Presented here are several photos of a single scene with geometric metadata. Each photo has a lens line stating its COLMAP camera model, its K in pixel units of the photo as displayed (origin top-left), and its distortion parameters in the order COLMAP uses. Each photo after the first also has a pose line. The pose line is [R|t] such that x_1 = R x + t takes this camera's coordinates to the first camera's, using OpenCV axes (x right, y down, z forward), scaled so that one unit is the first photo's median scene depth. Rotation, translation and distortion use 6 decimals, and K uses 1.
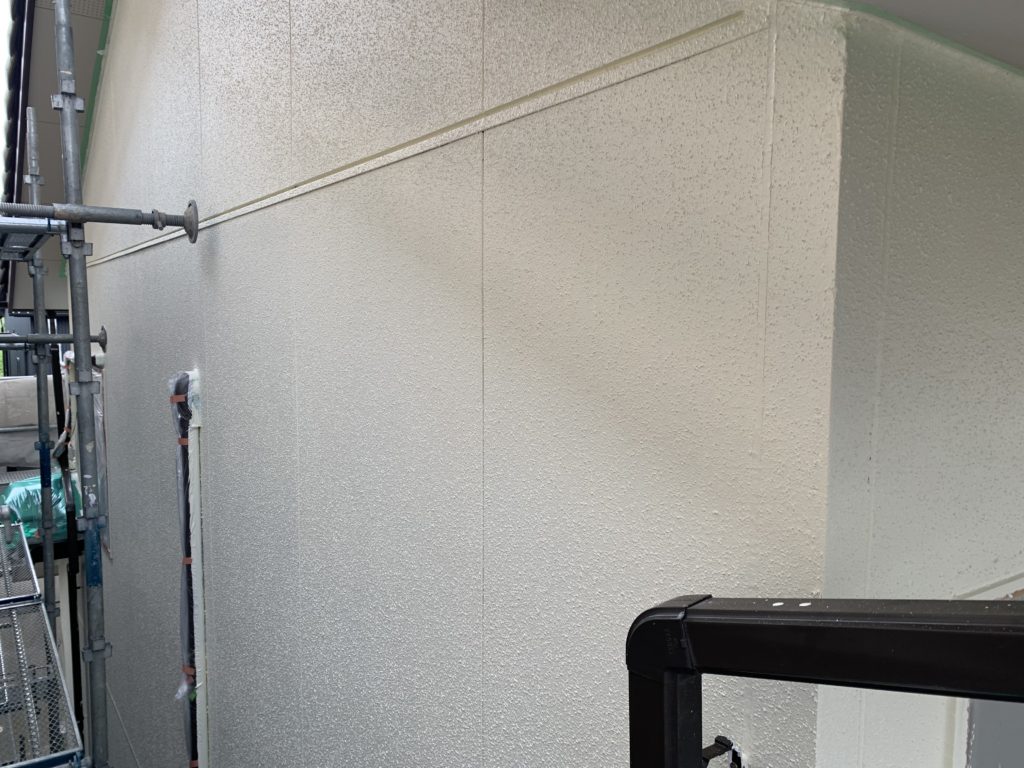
lens RADIAL K [[785.8, 0, 513.6], [0, 785.8, 386.5], [0, 0, 1]] dist [0.030409, -0.034069]
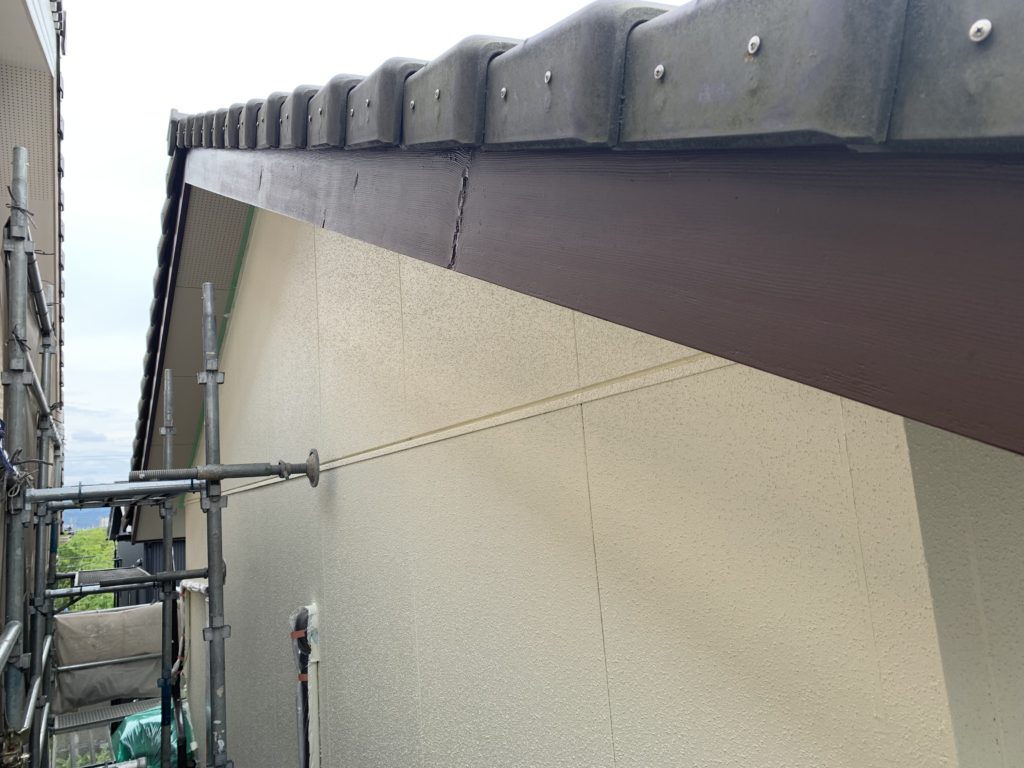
lens RADIAL K [[785.8, 0, 513.6], [0, 785.8, 377.2], [0, 0, 1]] dist [0.030409, -0.034069]
pose [[0.990458, -0.097111, -0.097786, -0.015409], [0.070411, 0.966534, -0.246687, -0.061789], [0.118469, 0.237448, 0.964149, -0.090029]]
